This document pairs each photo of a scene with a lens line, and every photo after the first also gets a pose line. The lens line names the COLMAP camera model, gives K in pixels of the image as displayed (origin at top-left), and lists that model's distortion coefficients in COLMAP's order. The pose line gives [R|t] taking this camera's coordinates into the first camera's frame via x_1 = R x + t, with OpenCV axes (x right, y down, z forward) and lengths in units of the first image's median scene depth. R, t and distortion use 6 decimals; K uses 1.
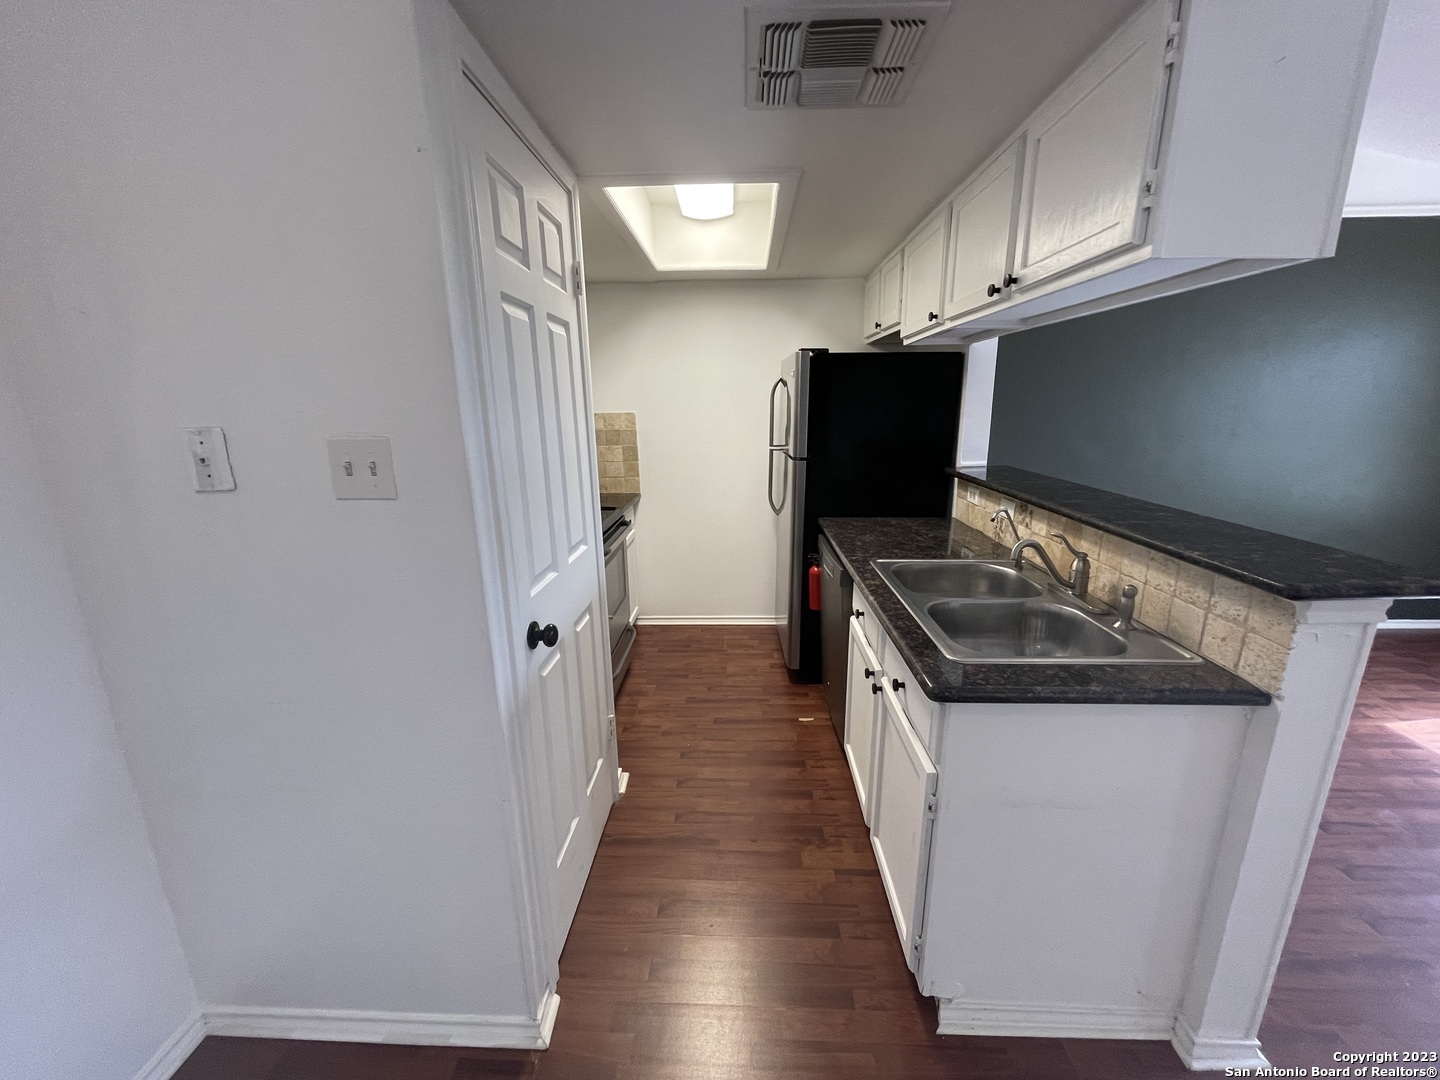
lens RADIAL K [[581.9, 0, 719.4], [0, 581.9, 544.1], [0, 0, 1]] dist [-0.003917, 0.000428]
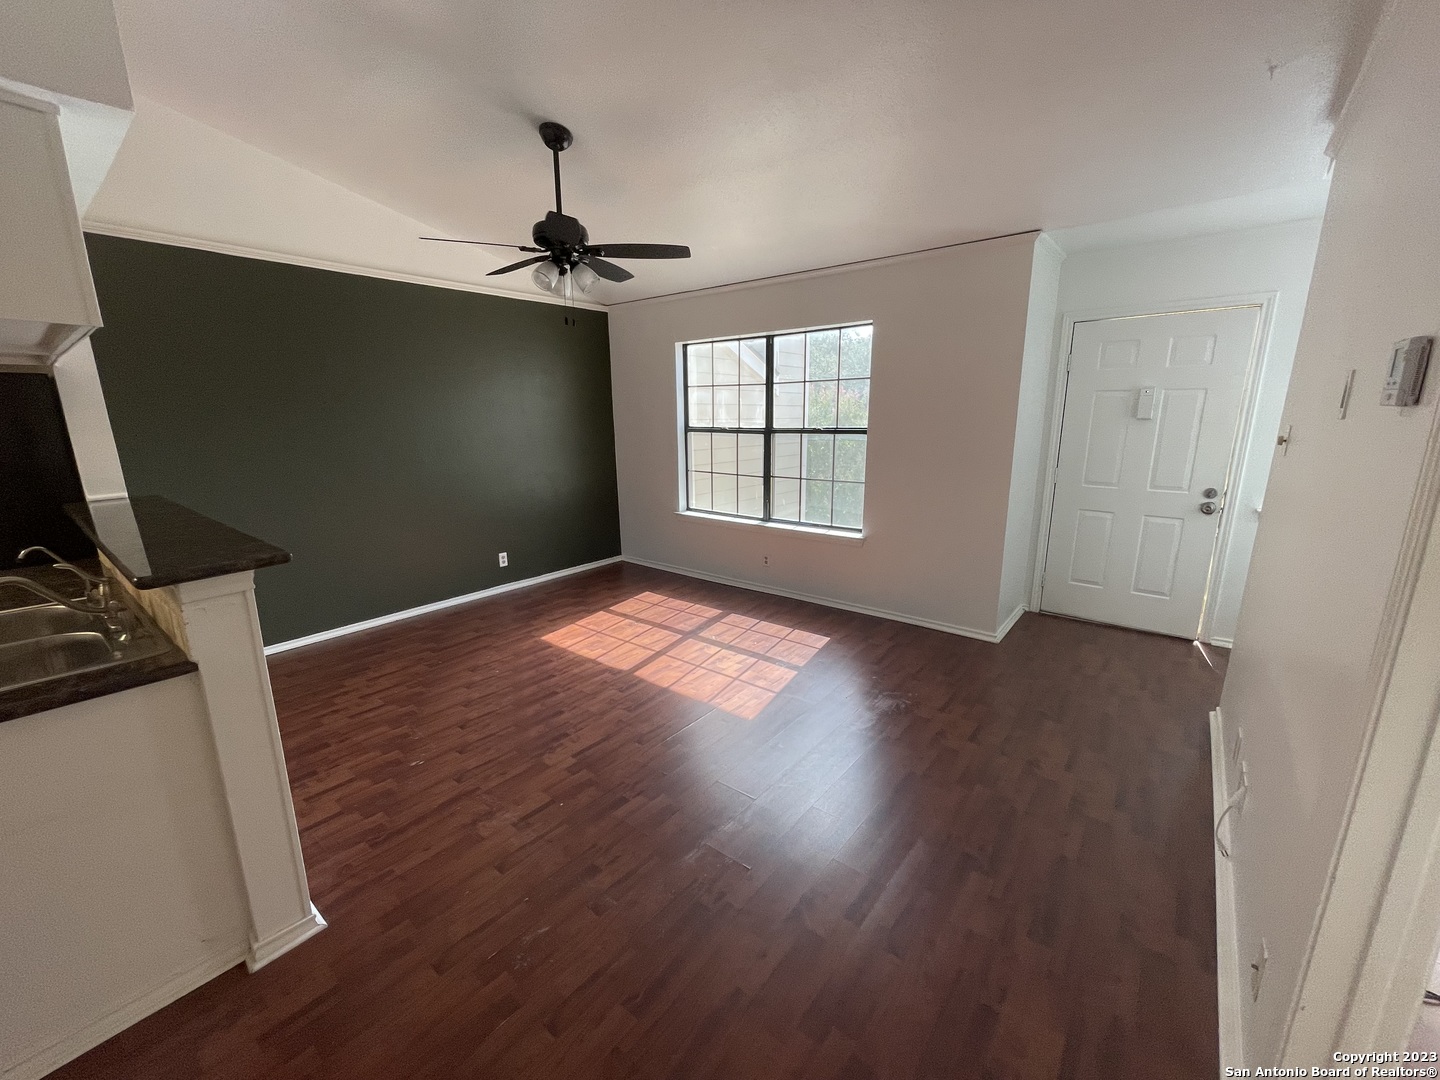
lens RADIAL K [[581.9, 0, 719.4], [0, 581.9, 544.1], [0, 0, 1]] dist [-0.003917, 0.000428]
pose [[0.595563, -0.173016, 0.784455, 0.375498], [0.194103, 0.978589, 0.068469, 0.077747], [-0.779505, 0.111487, 0.616395, -0.405452]]
